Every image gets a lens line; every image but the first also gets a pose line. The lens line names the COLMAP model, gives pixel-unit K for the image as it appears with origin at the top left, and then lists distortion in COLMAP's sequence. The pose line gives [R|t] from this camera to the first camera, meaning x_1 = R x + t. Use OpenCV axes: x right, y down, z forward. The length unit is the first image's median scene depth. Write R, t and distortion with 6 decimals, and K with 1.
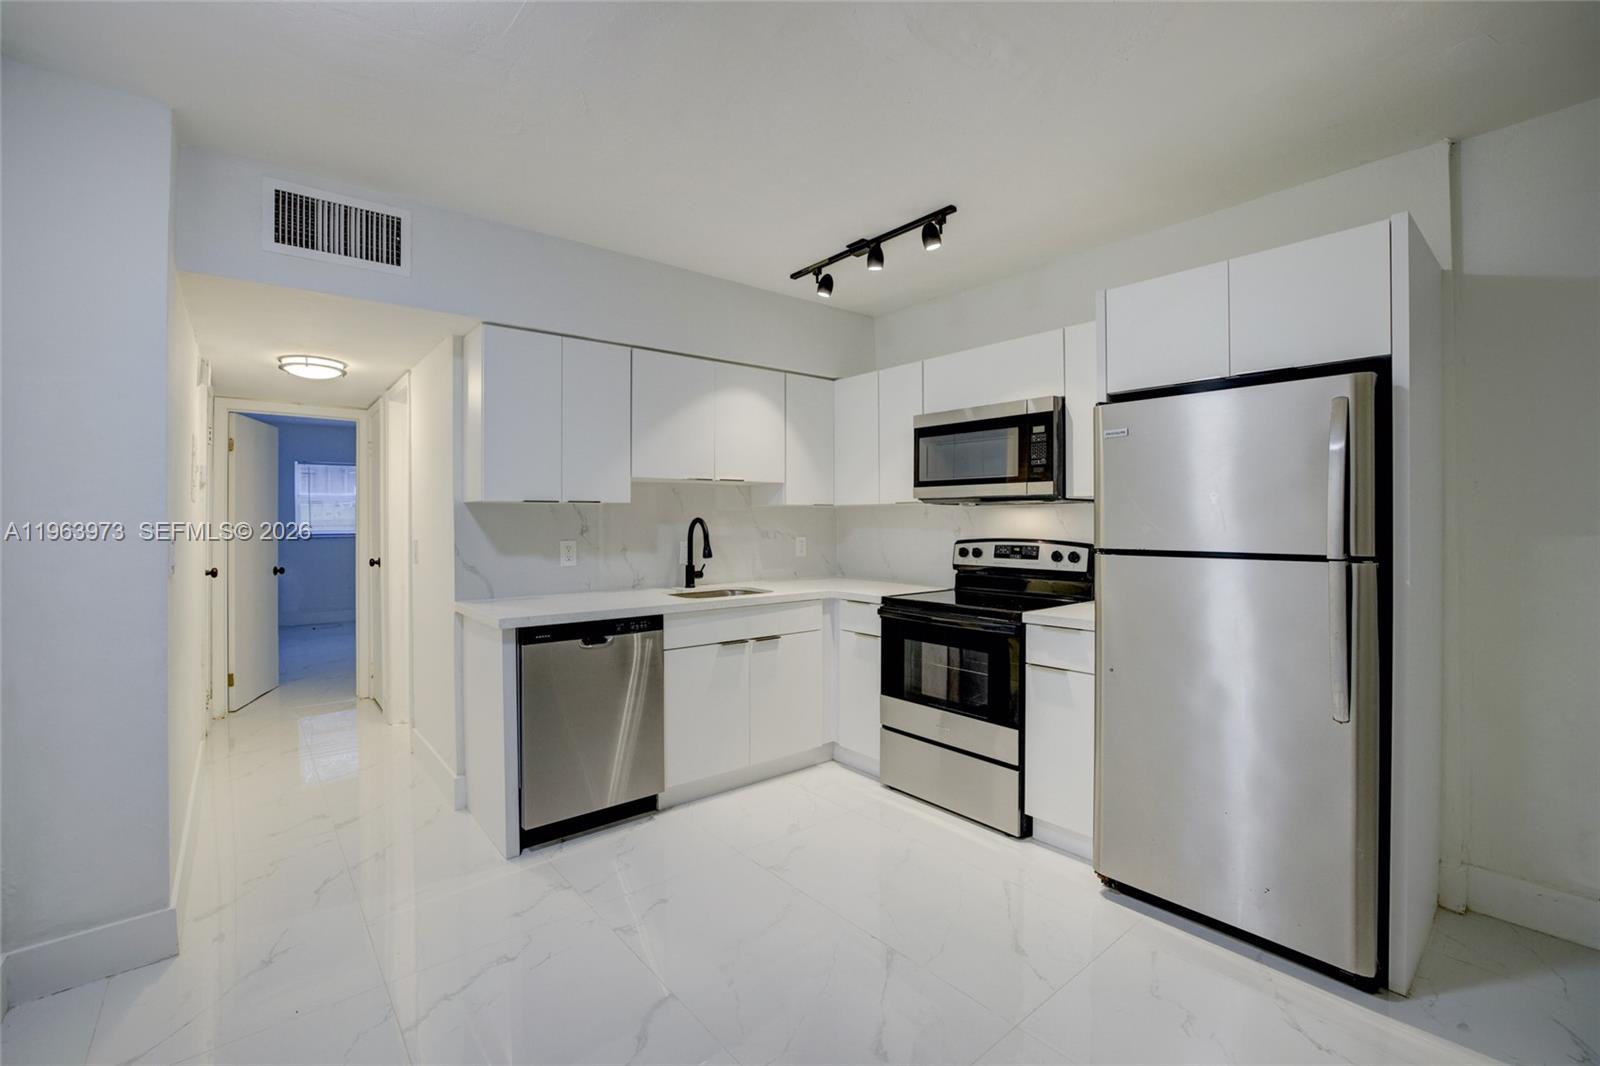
lens RADIAL K [[707.1, 0, 799.1], [0, 707.1, 519.8], [0, 0, 1]] dist [-0.017804, -0.000023]
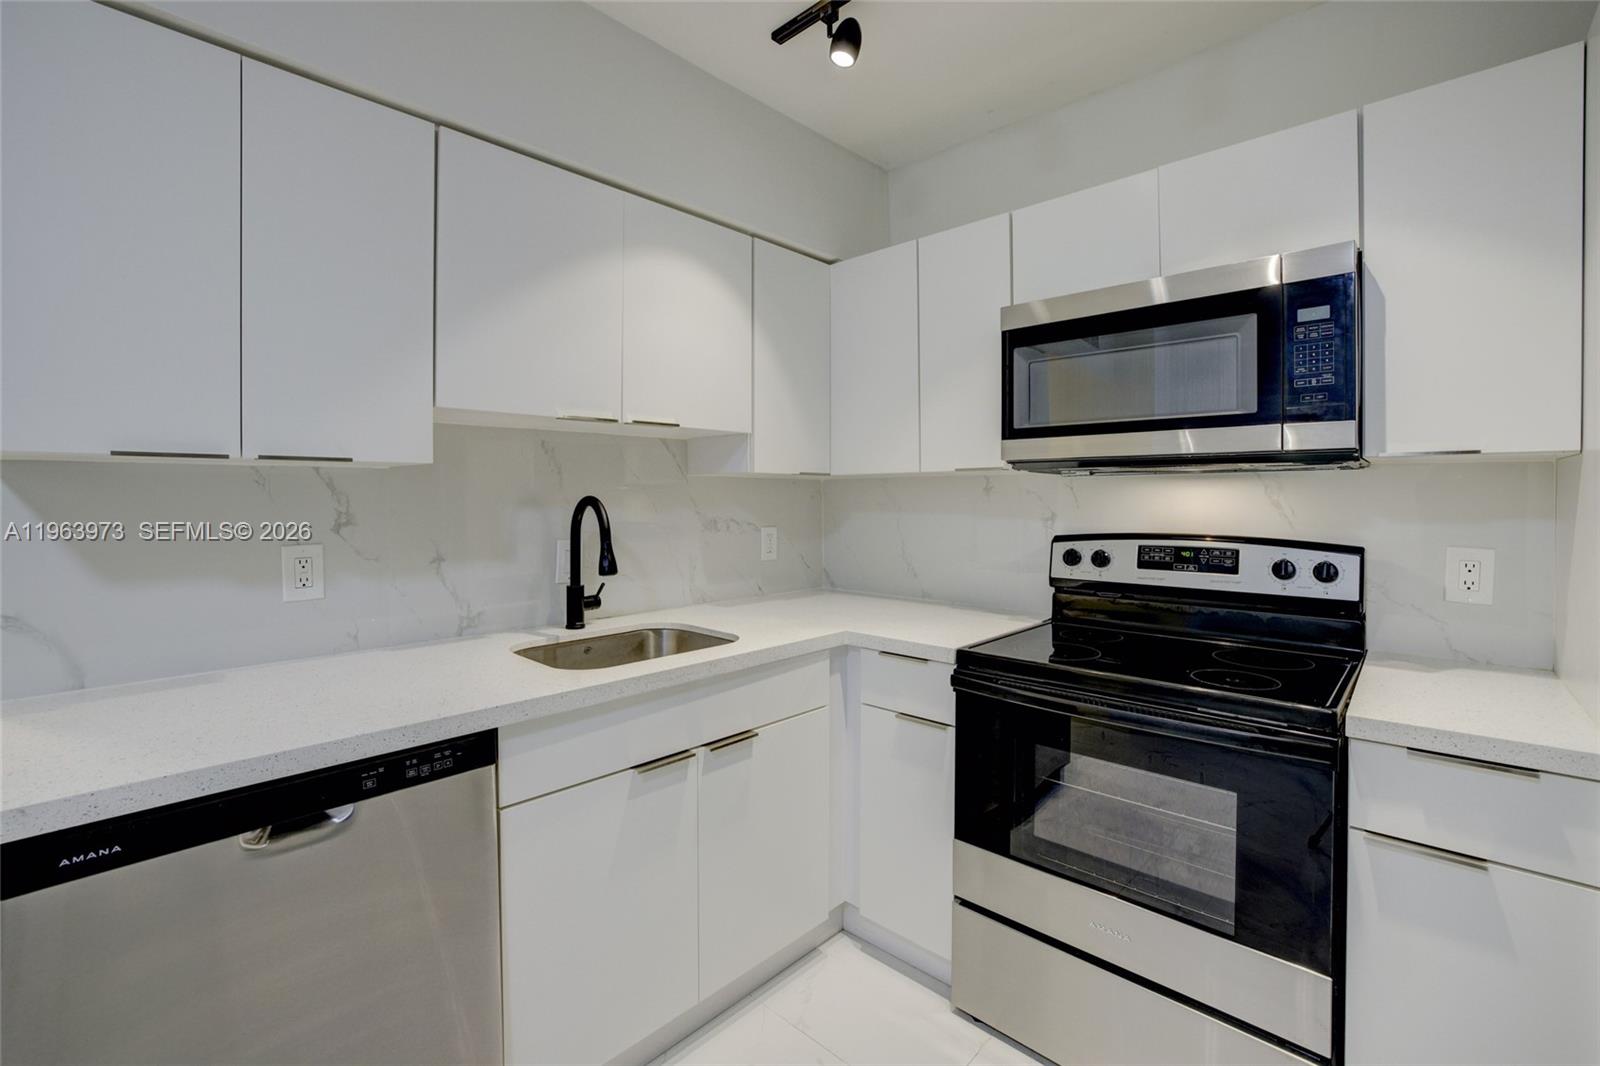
lens RADIAL K [[687.3, 0, 804.3], [0, 687.3, 500.5], [0, 0, 1]] dist [-0.025986, 0.000103]
pose [[0.990595, -0.000543, 0.136825, -0.058798], [-0.000218, 0.999985, 0.005550, -0.002706], [-0.136826, -0.005527, 0.990580, 0.506624]]
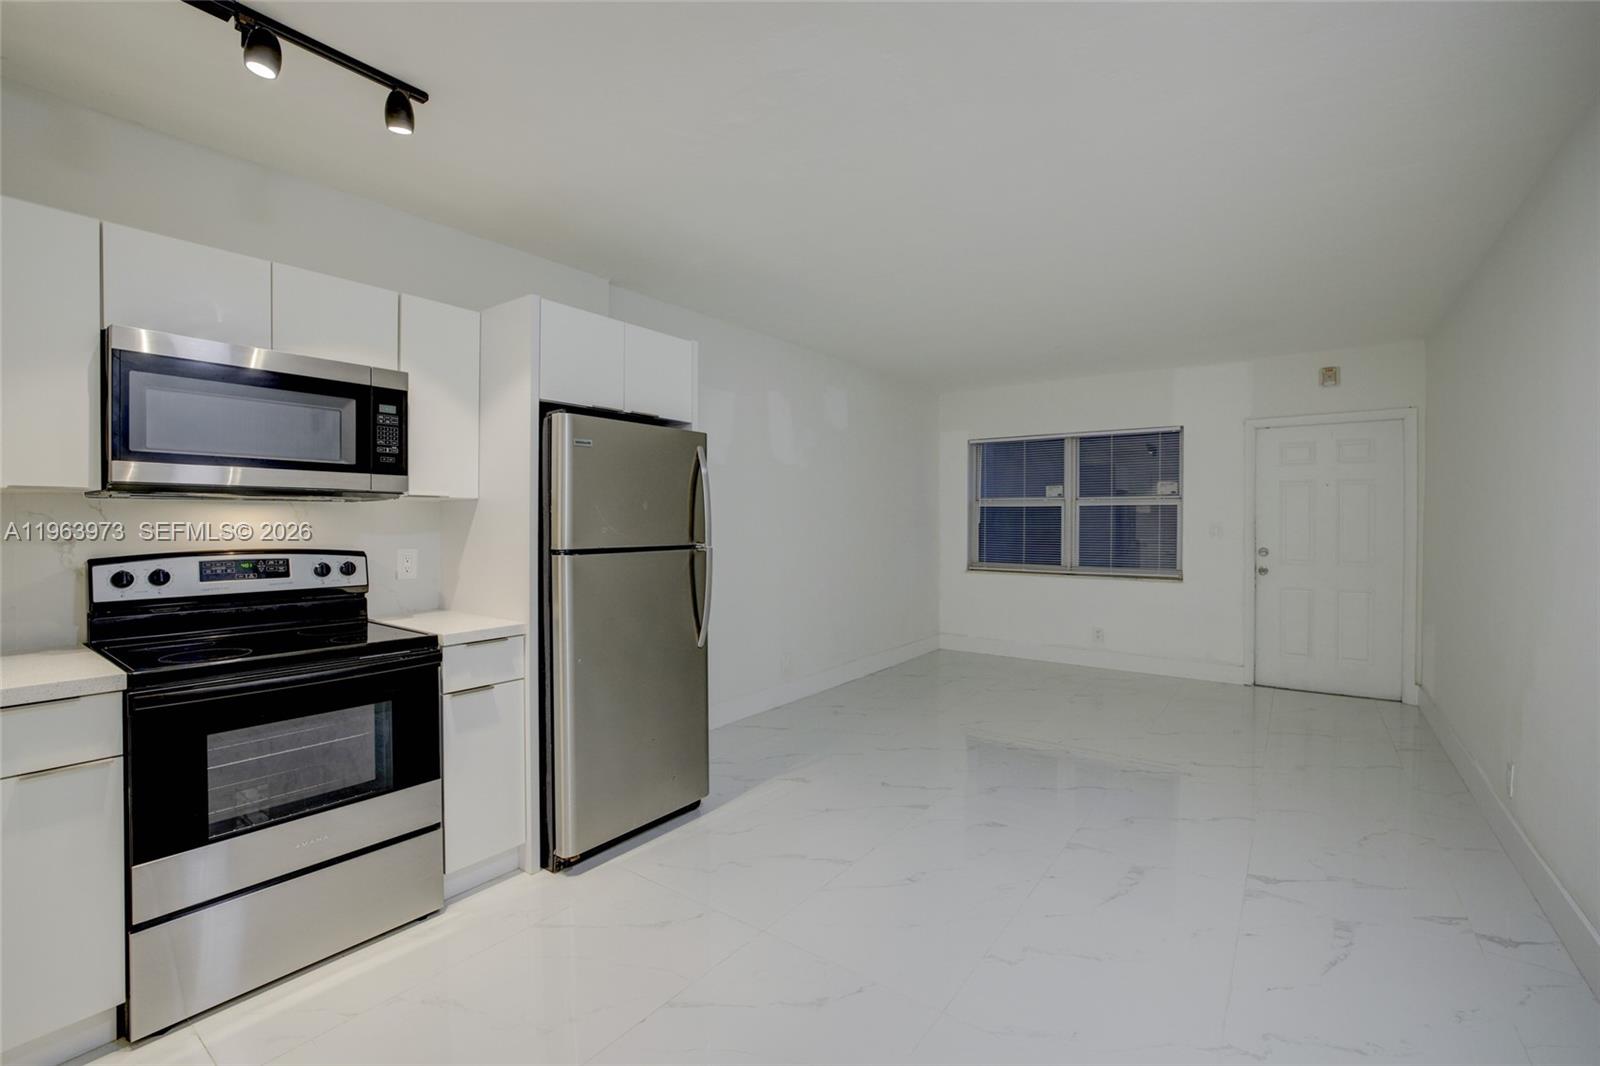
lens RADIAL K [[698.2, 0, 796.5], [0, 698.2, 525.3], [0, 0, 1]] dist [-0.001301, -0.000098]
pose [[-0.242334, -0.001873, 0.970191, -0.465182], [0.000245, 0.999998, 0.001992, 0.001816], [-0.970193, 0.000720, -0.242333, 0.637325]]
